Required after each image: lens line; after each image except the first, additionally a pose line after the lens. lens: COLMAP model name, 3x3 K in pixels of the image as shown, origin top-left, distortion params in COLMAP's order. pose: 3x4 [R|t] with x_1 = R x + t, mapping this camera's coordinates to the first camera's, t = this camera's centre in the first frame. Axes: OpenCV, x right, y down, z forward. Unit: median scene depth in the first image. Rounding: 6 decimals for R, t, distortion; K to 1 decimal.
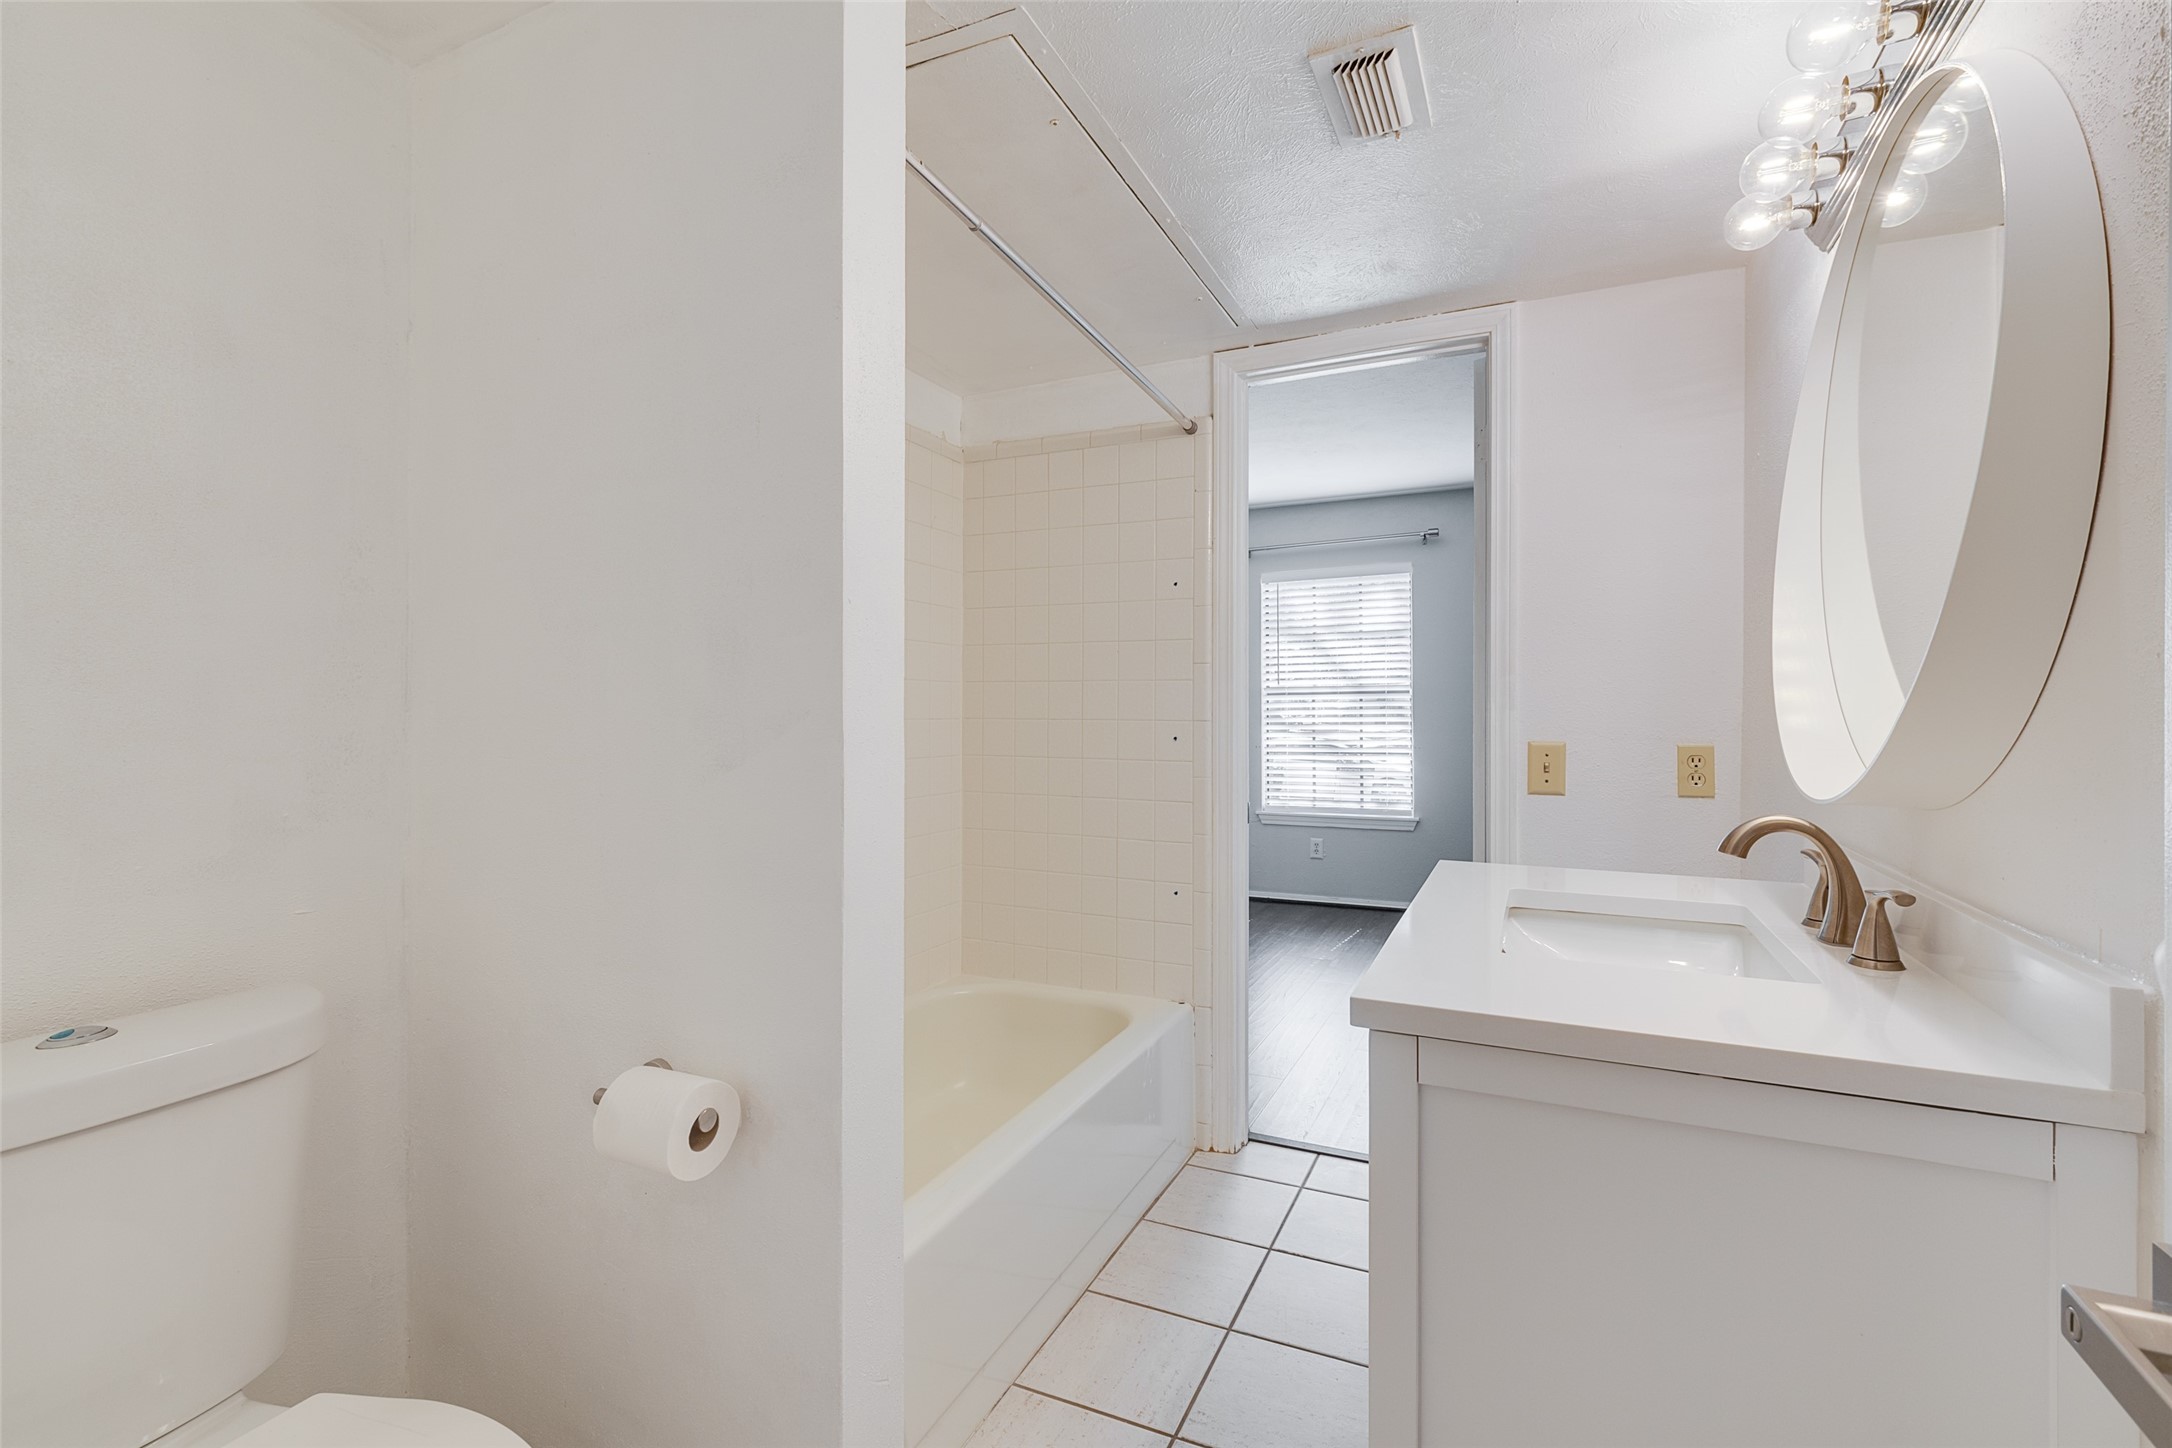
lens RADIAL K [[986.5, 0, 1076.8], [0, 986.5, 704.8], [0, 0, 1]] dist [0.003877, 0.000541]
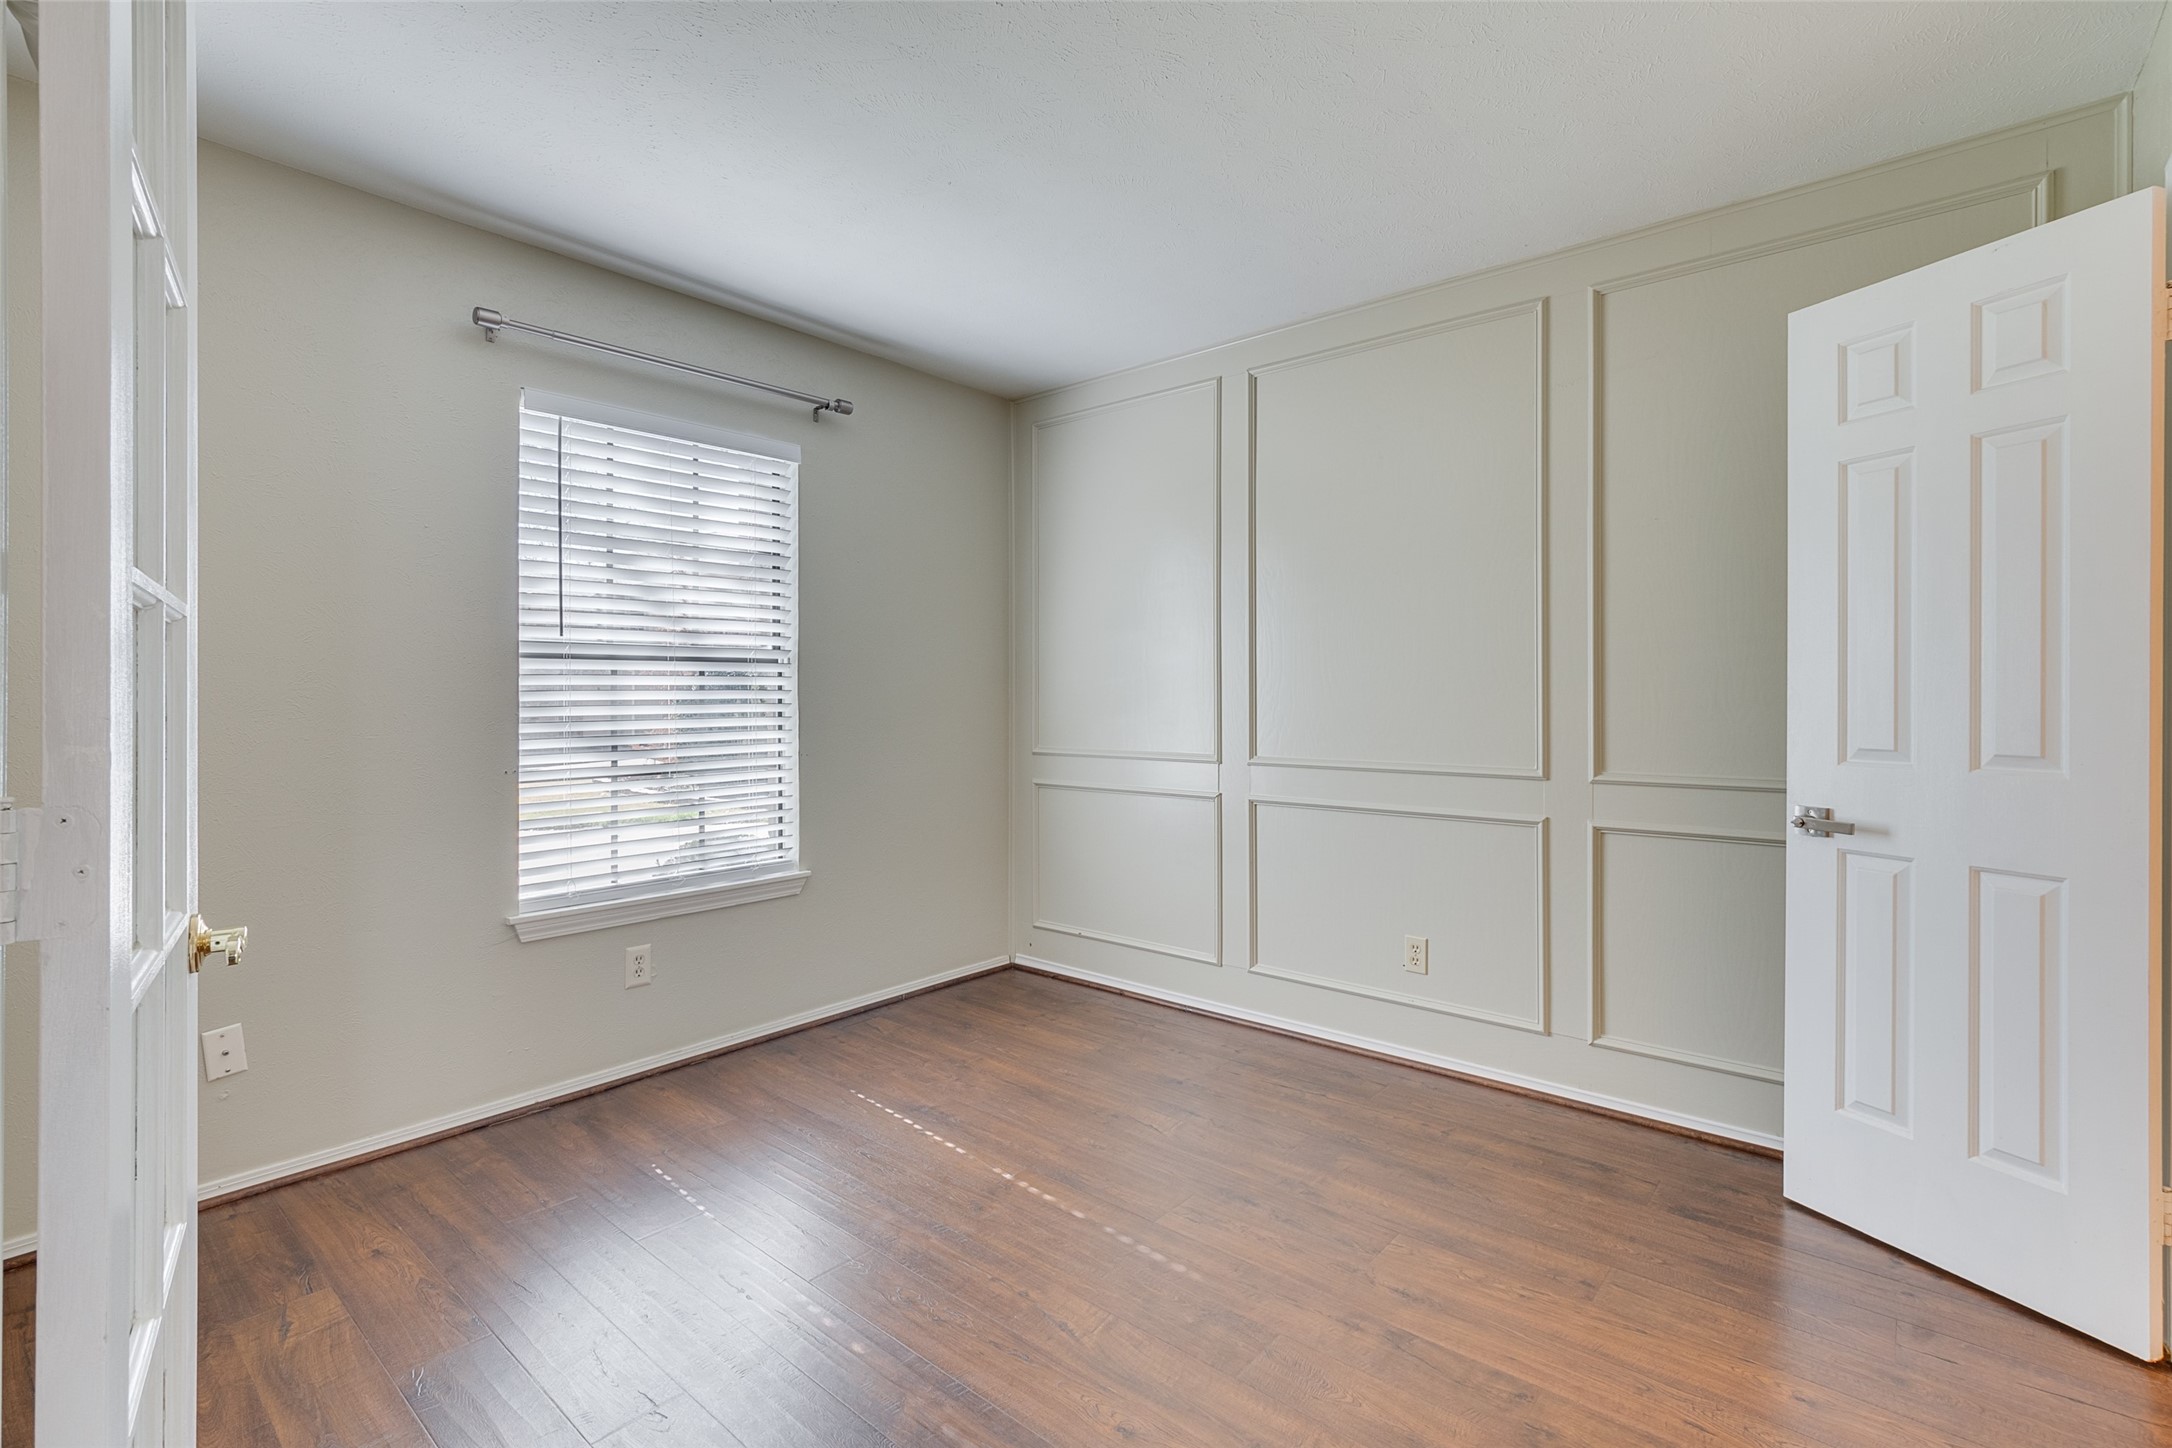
lens RADIAL K [[986.5, 0, 1076.8], [0, 986.5, 704.8], [0, 0, 1]] dist [0.003877, 0.000541]
pose [[0.262129, -0.004732, 0.965021, -0.184248], [-0.003192, 0.999978, 0.005770, 0.008423], [-0.965028, -0.004593, 0.262108, 0.652241]]
